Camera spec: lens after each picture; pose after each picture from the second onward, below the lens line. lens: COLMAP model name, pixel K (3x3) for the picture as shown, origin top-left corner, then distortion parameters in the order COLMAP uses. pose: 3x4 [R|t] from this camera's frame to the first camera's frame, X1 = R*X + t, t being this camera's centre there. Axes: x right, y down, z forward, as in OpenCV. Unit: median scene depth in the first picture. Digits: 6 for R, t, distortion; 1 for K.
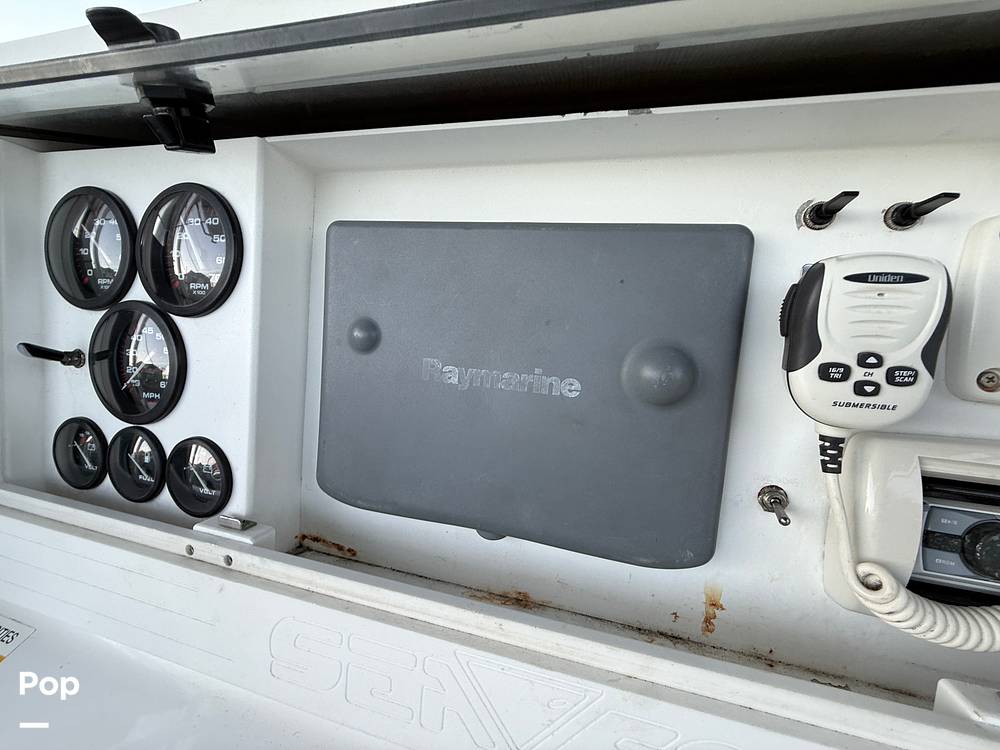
lens RADIAL K [[396.1, 0, 492.9], [0, 396.1, 372.1], [0, 0, 1]] dist [-0.001302, 0.000122]
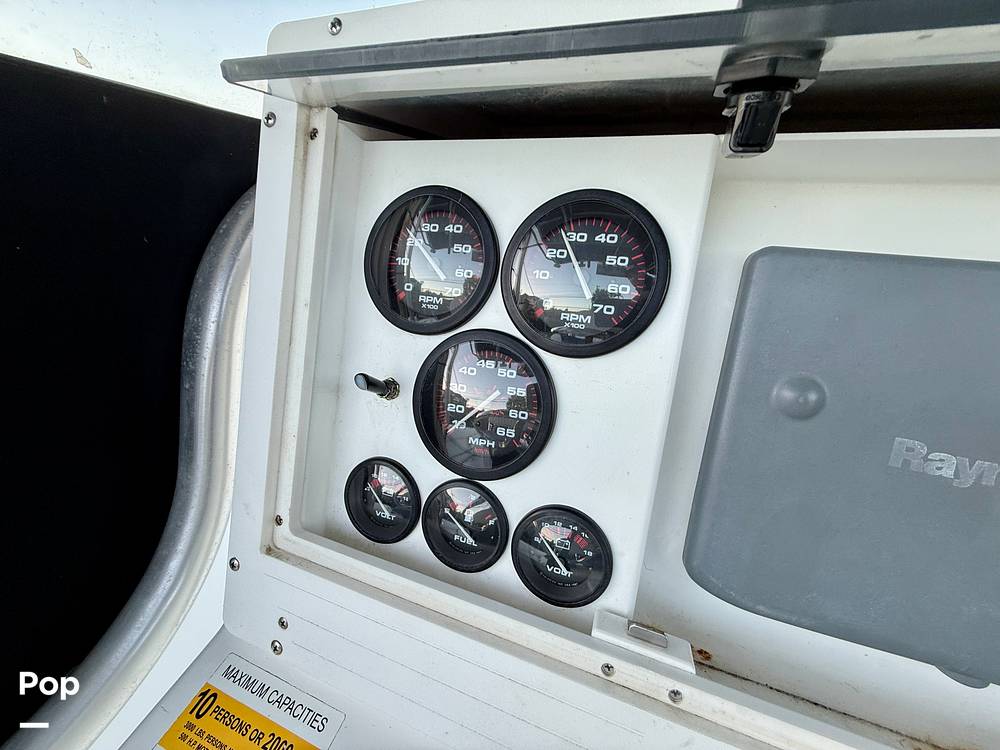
lens RADIAL K [[396.1, 0, 503.8], [0, 396.1, 375.7], [0, 0, 1]] dist [-0.001302, 0.000122]
pose [[0.995219, 0.075886, -0.061477, -0.816601], [-0.075490, 0.997108, 0.008750, -0.095328], [0.061963, -0.004067, 0.998070, 0.186939]]
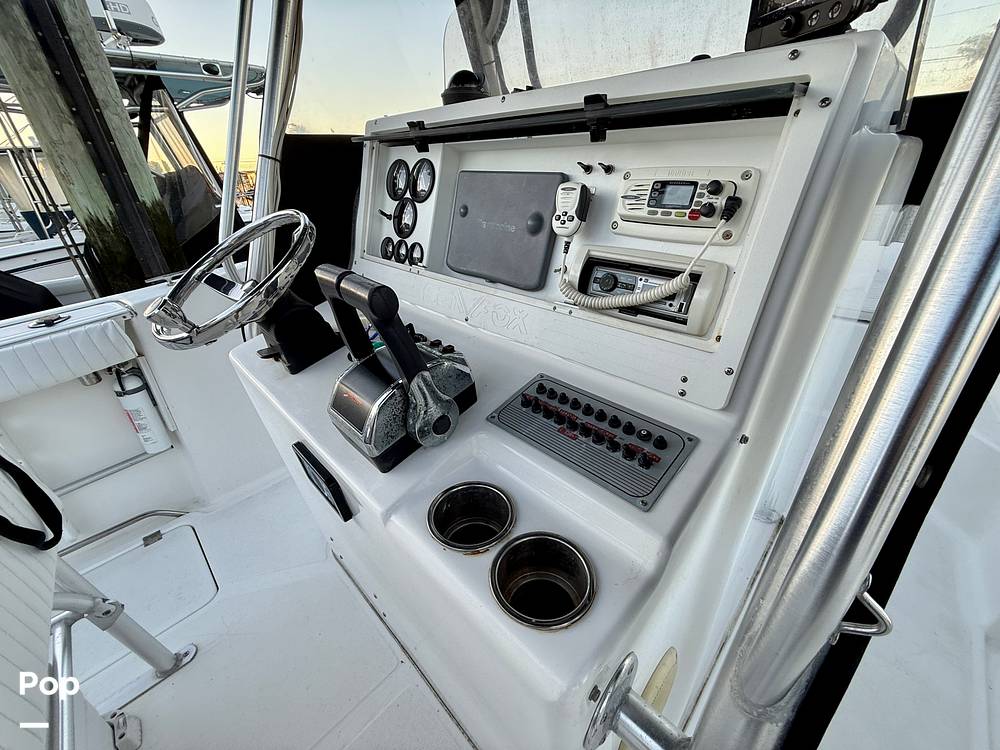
lens RADIAL K [[396.1, 0, 500.4], [0, 396.1, 378.7], [0, 0, 1]] dist [-0.001302, 0.000122]
pose [[0.871147, 0.225400, -0.436231, 1.455979], [-0.161350, 0.970485, 0.179235, 0.536161], [0.463755, -0.085754, 0.881804, -1.568559]]
